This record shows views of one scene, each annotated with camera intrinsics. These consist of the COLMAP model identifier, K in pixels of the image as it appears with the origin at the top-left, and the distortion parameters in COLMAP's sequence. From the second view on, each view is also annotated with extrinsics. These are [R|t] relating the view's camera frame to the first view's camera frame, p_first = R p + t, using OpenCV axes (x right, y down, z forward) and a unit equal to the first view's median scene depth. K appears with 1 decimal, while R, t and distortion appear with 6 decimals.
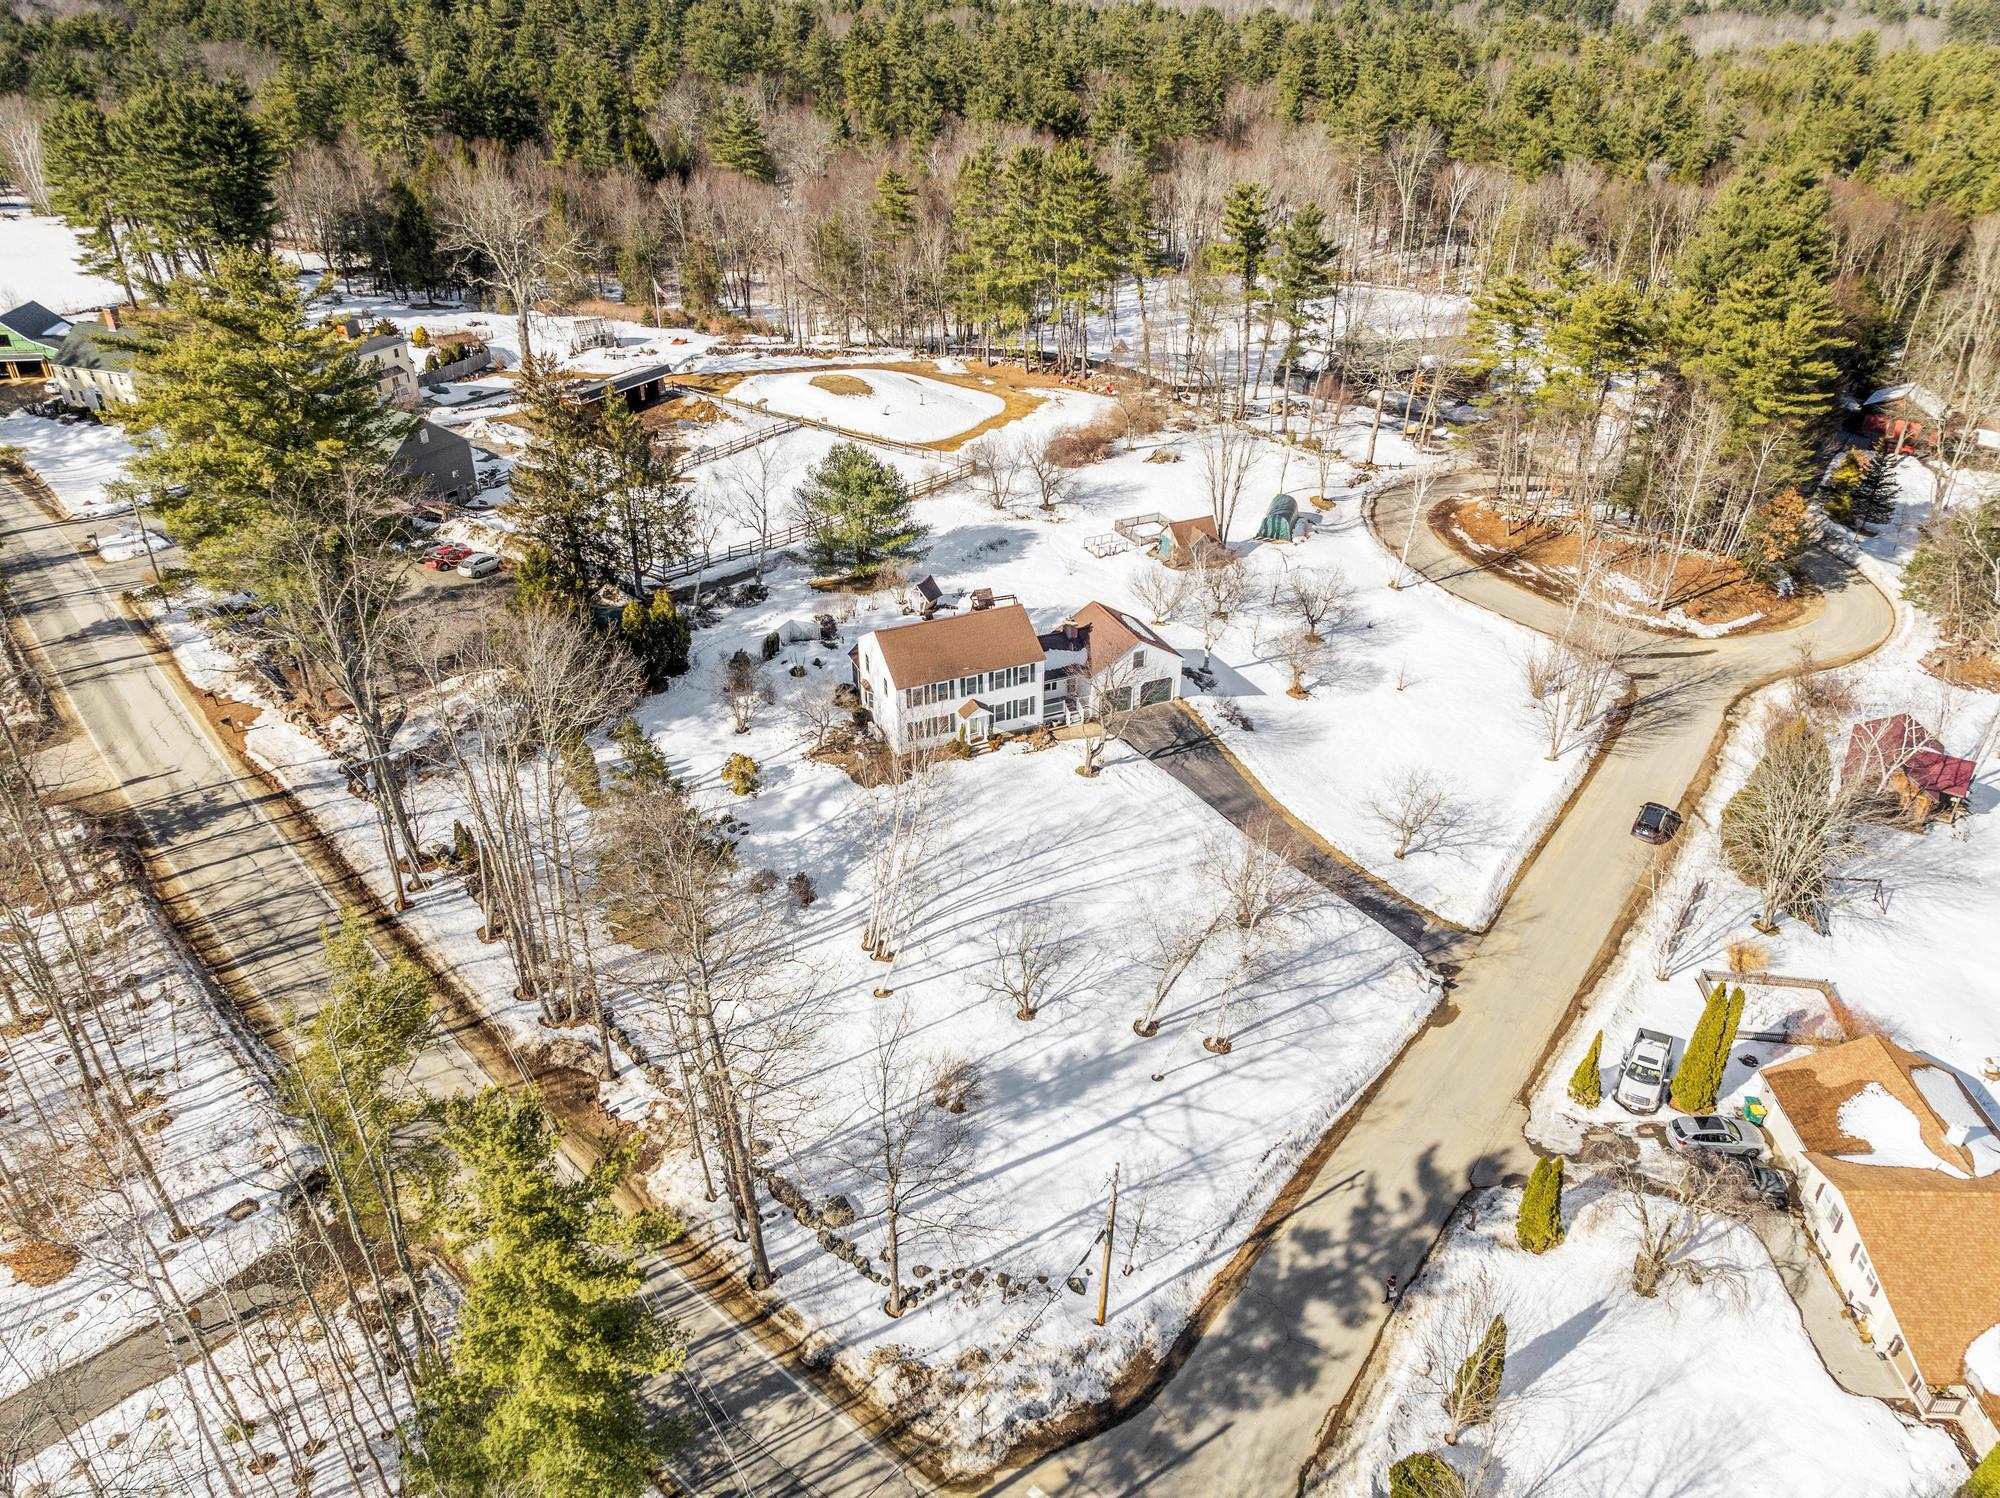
lens RADIAL K [[1393.1, 0, 1000.0], [0, 1393.1, 749.0], [0, 0, 1]] dist [-0.031861, -0.005925]
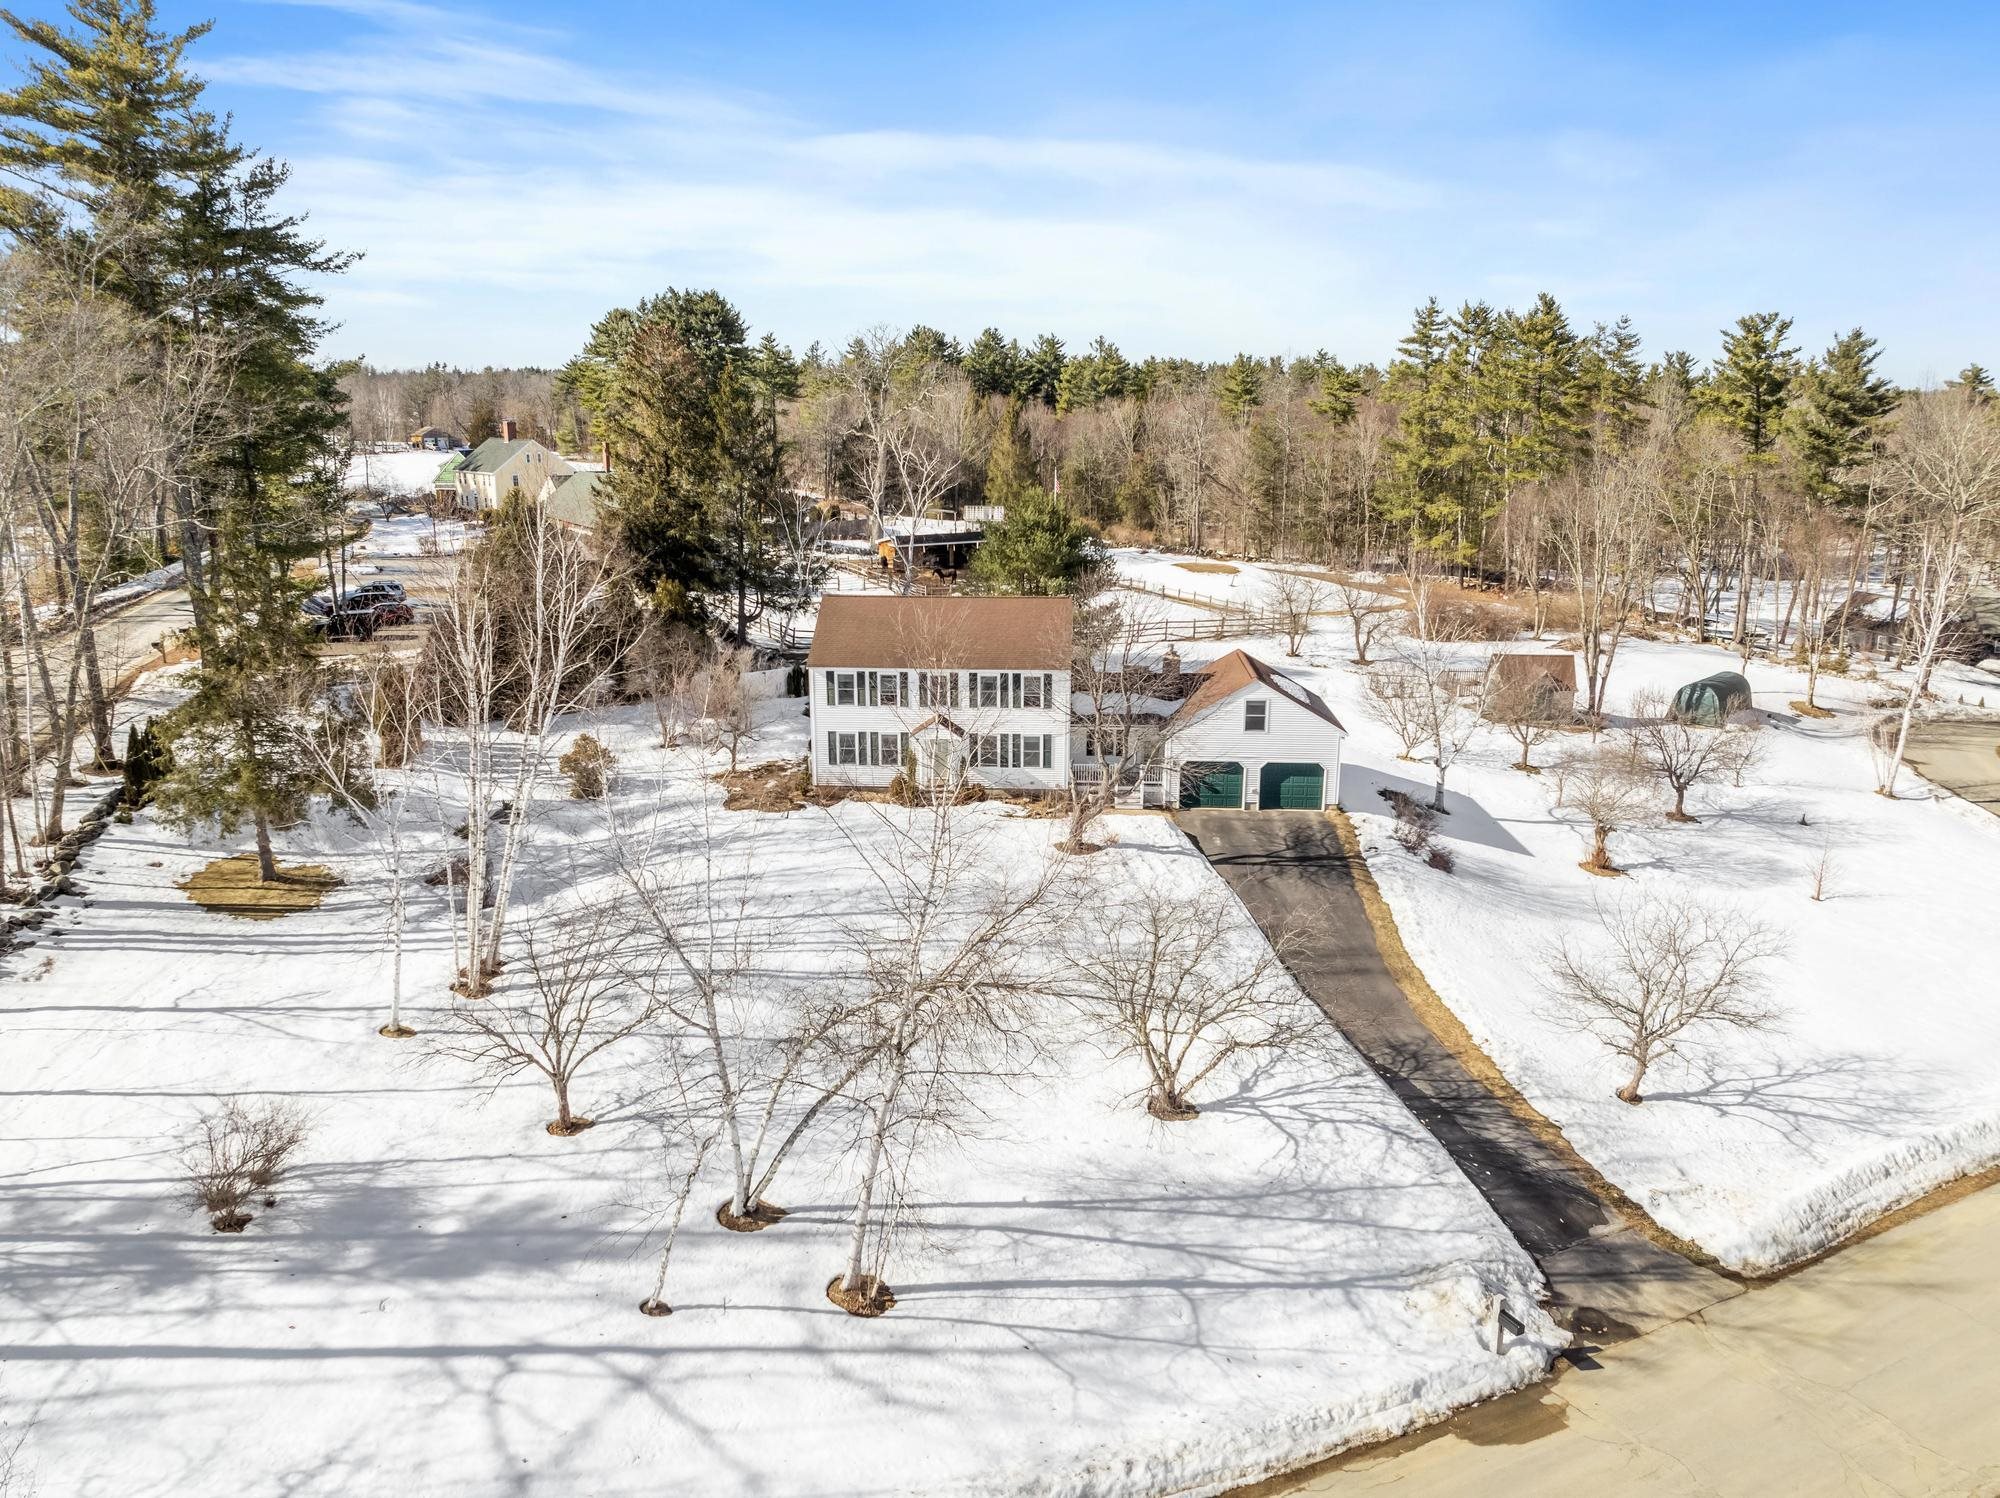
lens RADIAL K [[1393.1, 0, 1000.0], [0, 1393.1, 749.0], [0, 0, 1]] dist [-0.031861, -0.005925]
pose [[0.892751, 0.114461, -0.435769, 0.268572], [-0.235112, 0.943413, -0.233868, 0.113876], [0.384341, 0.311240, 0.869144, 0.473921]]
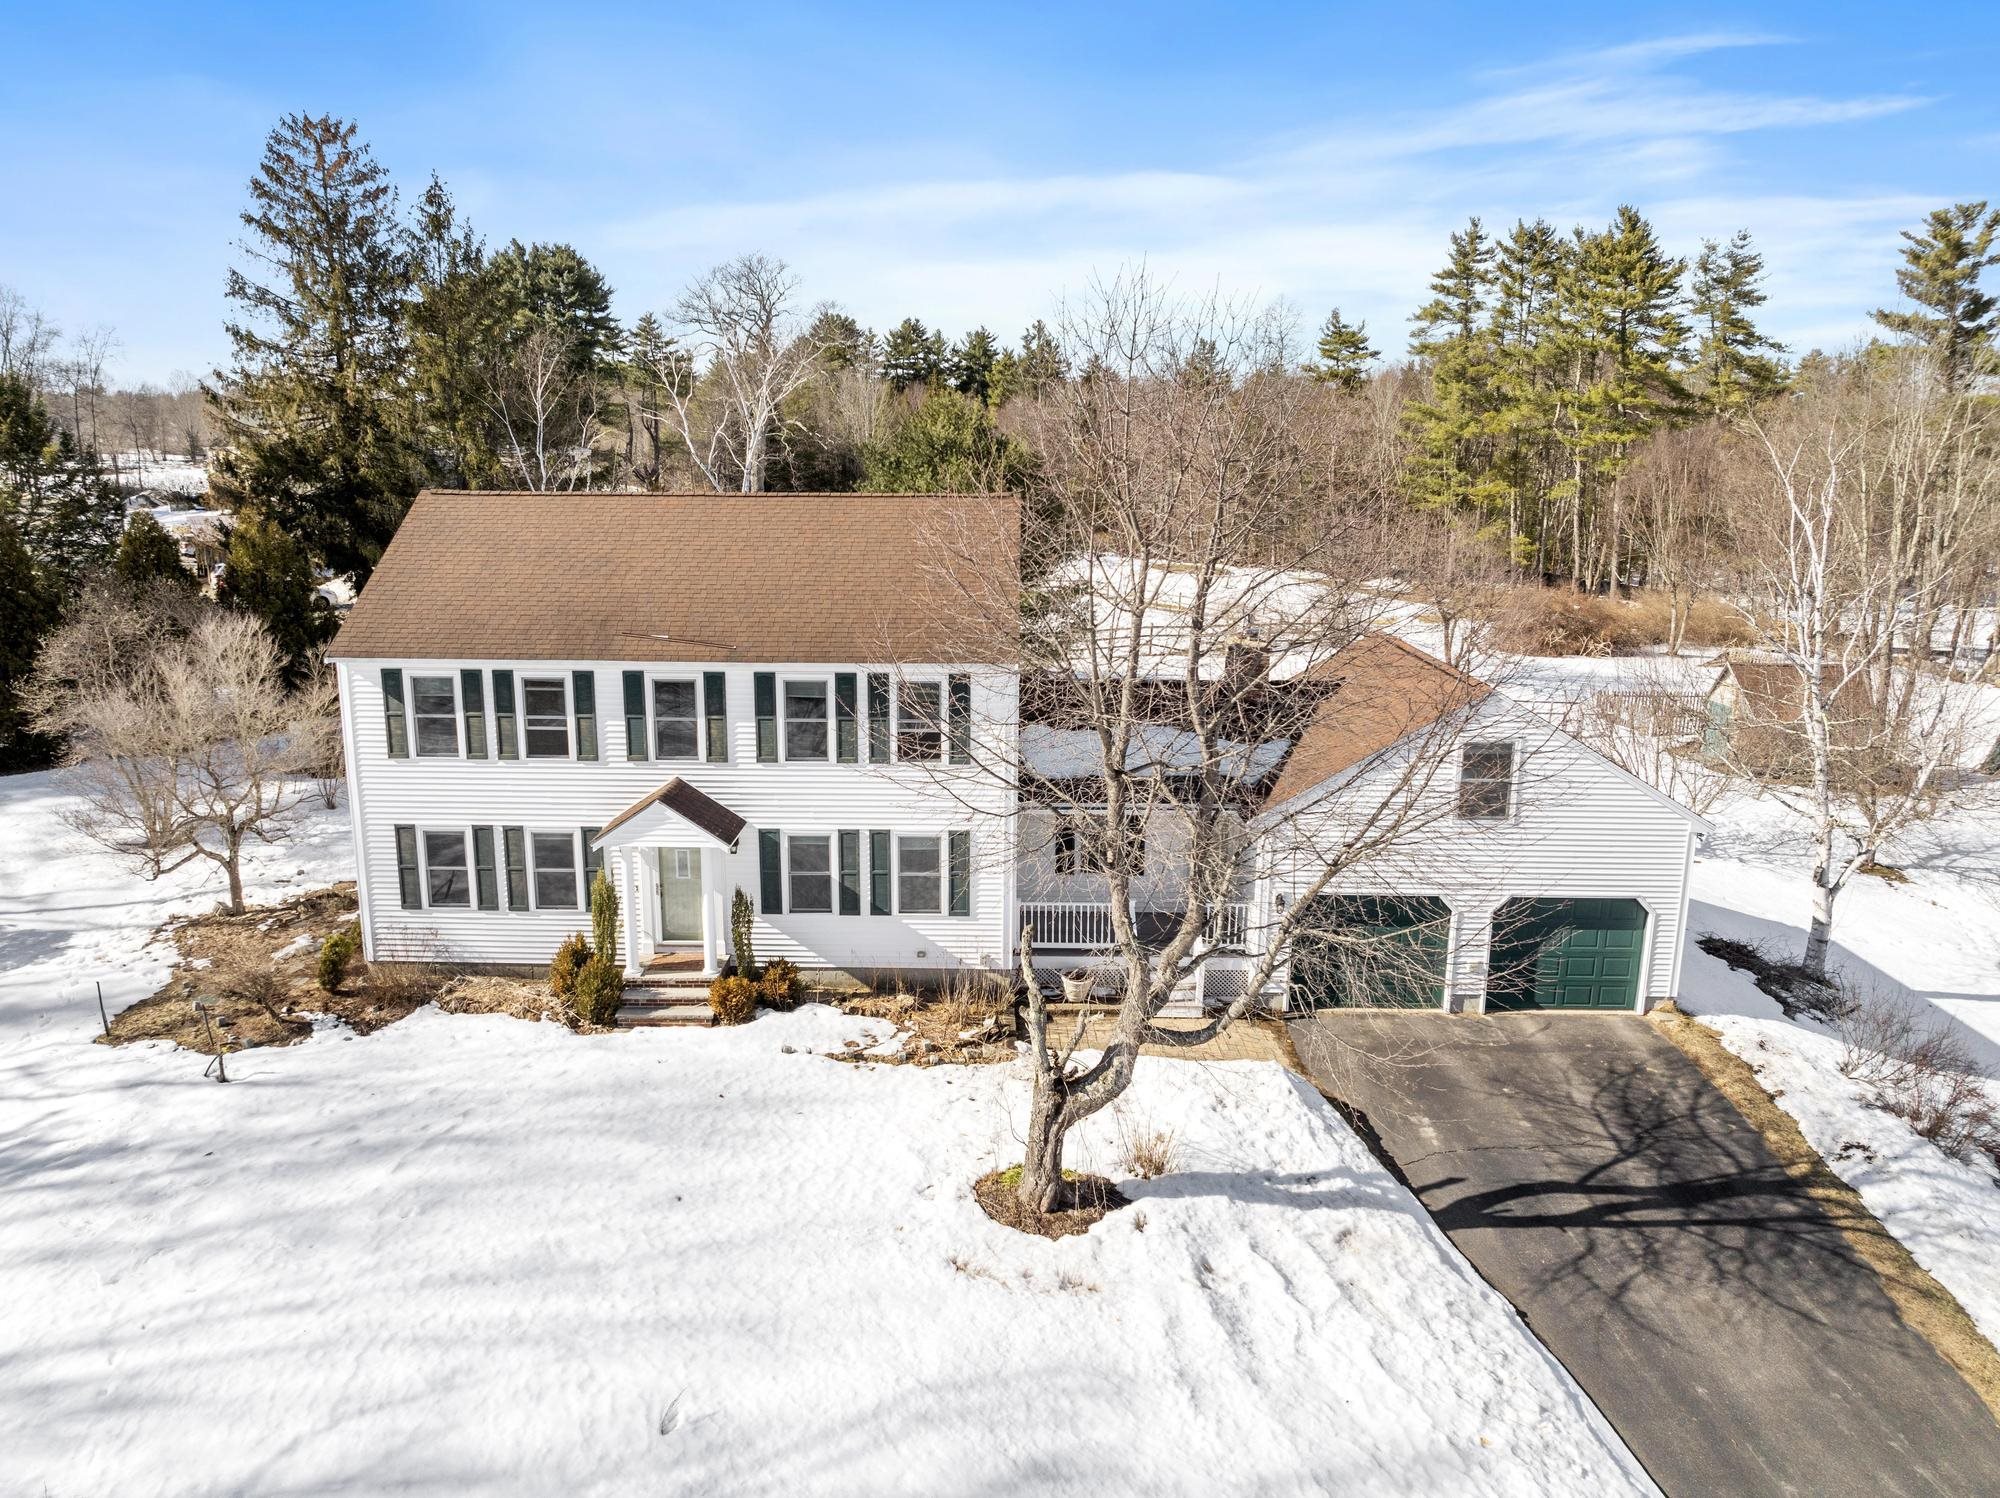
lens RADIAL K [[1393.1, 0, 1000.0], [0, 1393.1, 749.0], [0, 0, 1]] dist [-0.031861, -0.005925]
pose [[0.913339, 0.098069, -0.395214, 0.120626], [-0.219328, 0.936225, -0.274552, 0.011853], [0.343084, 0.337441, 0.876600, 0.796728]]
